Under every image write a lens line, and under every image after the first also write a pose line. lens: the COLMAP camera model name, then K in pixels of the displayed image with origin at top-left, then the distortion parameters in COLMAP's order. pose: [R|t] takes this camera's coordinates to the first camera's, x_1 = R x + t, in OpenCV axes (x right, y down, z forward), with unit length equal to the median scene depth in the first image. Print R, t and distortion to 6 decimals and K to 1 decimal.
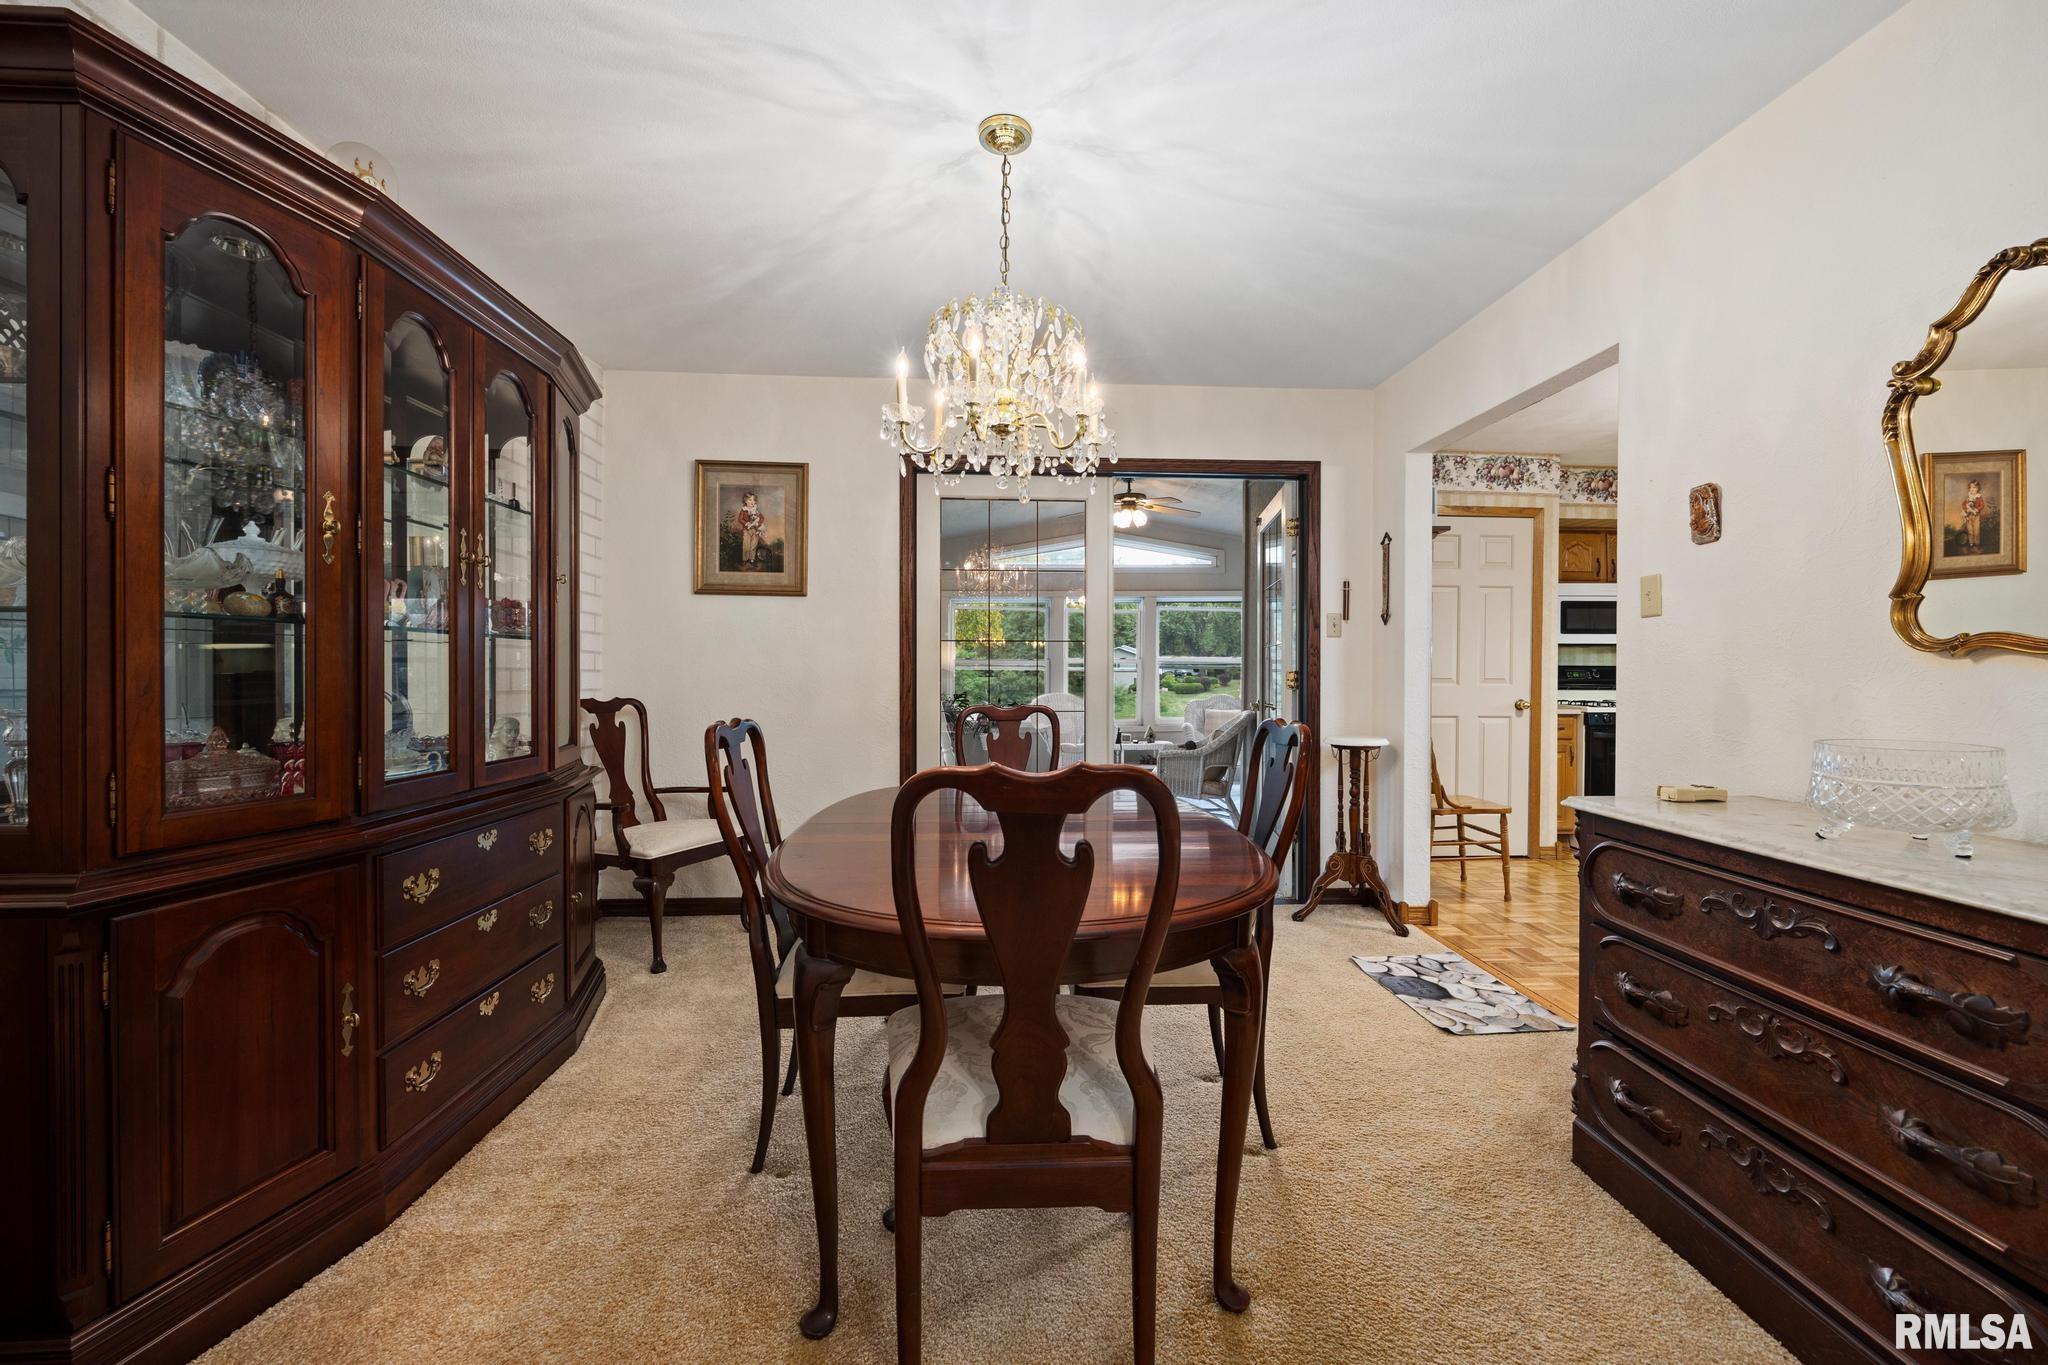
lens RADIAL K [[821.0, 0, 1034.1], [0, 821.0, 681.3], [0, 0, 1]] dist [-0.000305, -0.000020]
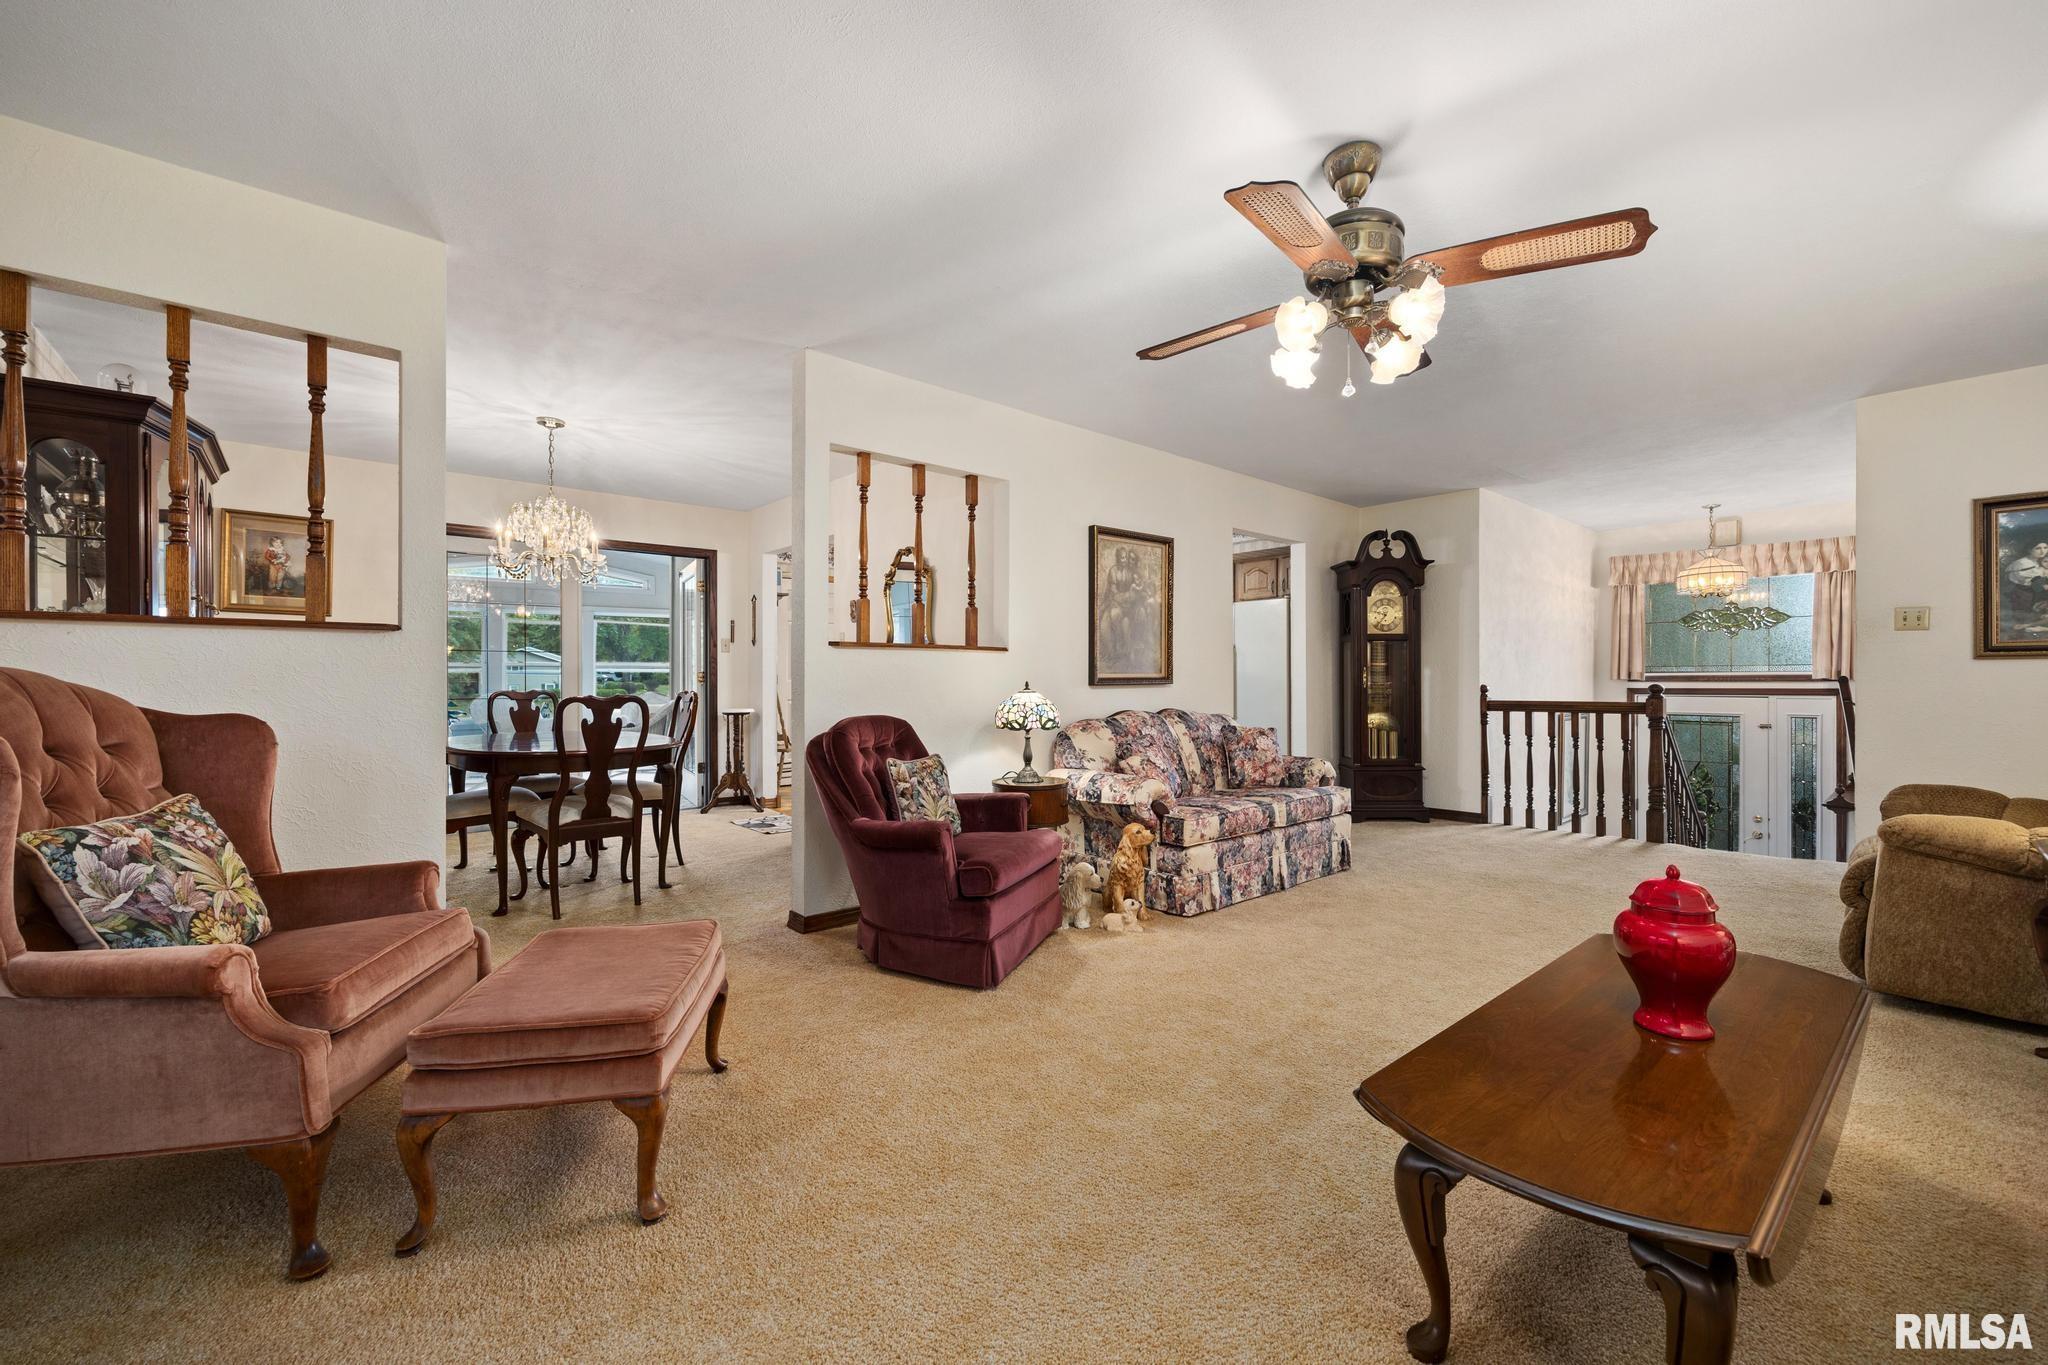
lens RADIAL K [[821.0, 0, 1034.1], [0, 821.0, 681.3], [0, 0, 1]] dist [-0.000305, -0.000020]
pose [[0.787099, -0.005098, 0.616805, -0.206475], [0.008972, 0.999955, -0.003184, 0.020378], [-0.616761, 0.008041, 0.787109, -0.829333]]
